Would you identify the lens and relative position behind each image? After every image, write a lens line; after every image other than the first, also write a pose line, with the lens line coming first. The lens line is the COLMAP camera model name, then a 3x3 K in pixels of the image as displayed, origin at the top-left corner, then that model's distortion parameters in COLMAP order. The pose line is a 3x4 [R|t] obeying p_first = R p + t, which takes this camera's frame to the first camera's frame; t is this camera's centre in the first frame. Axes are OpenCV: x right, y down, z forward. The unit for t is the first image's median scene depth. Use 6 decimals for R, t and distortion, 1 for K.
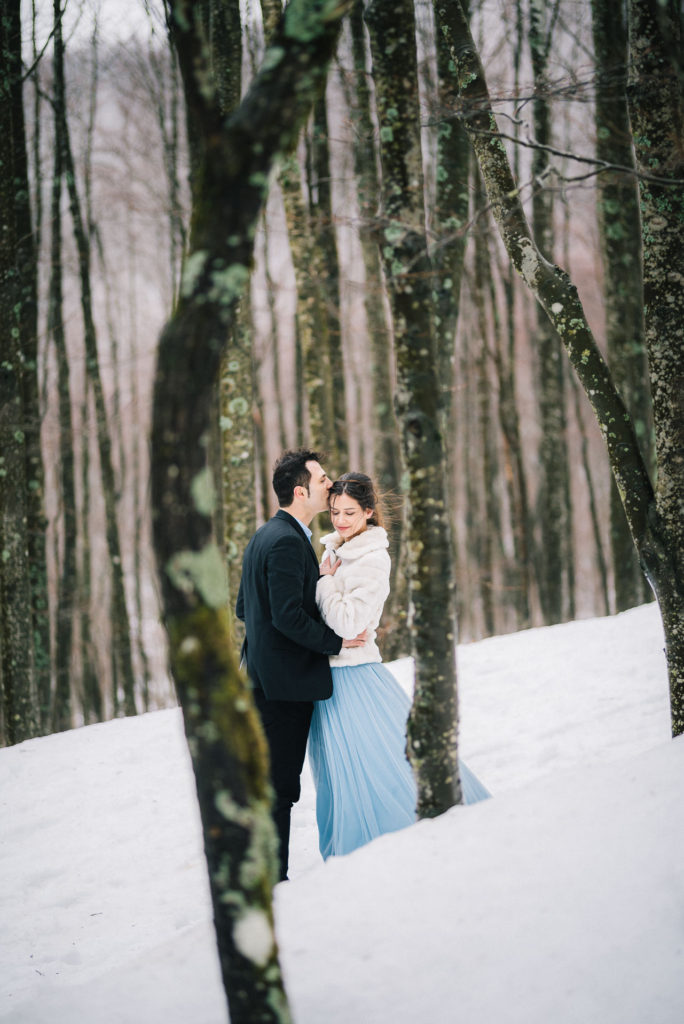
lens RADIAL K [[2387.0, 0, 342.0], [0, 2387.0, 512.0], [0, 0, 1]] dist [-0.048875, -0.021540]
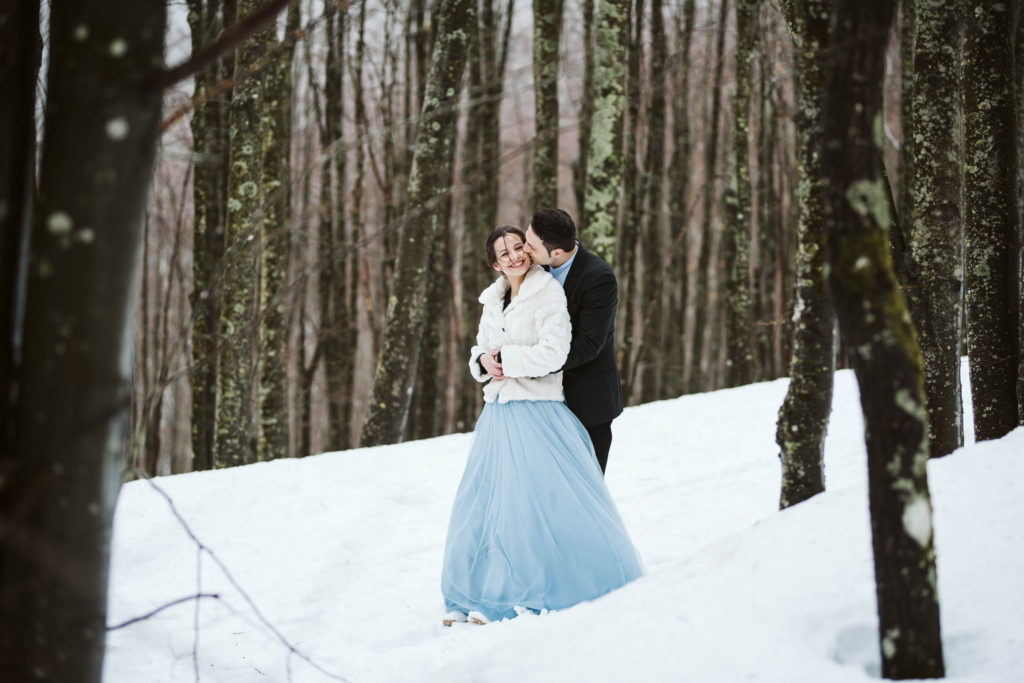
lens RADIAL K [[2387.0, 0, 512.0], [0, 2387.0, 341.5], [0, 0, 1]] dist [-0.048875, -0.021540]
pose [[0.966667, 0.075866, 0.244538, -0.318562], [-0.068083, 0.996872, -0.040139, 0.095985], [-0.246818, 0.022152, 0.968809, -0.028943]]
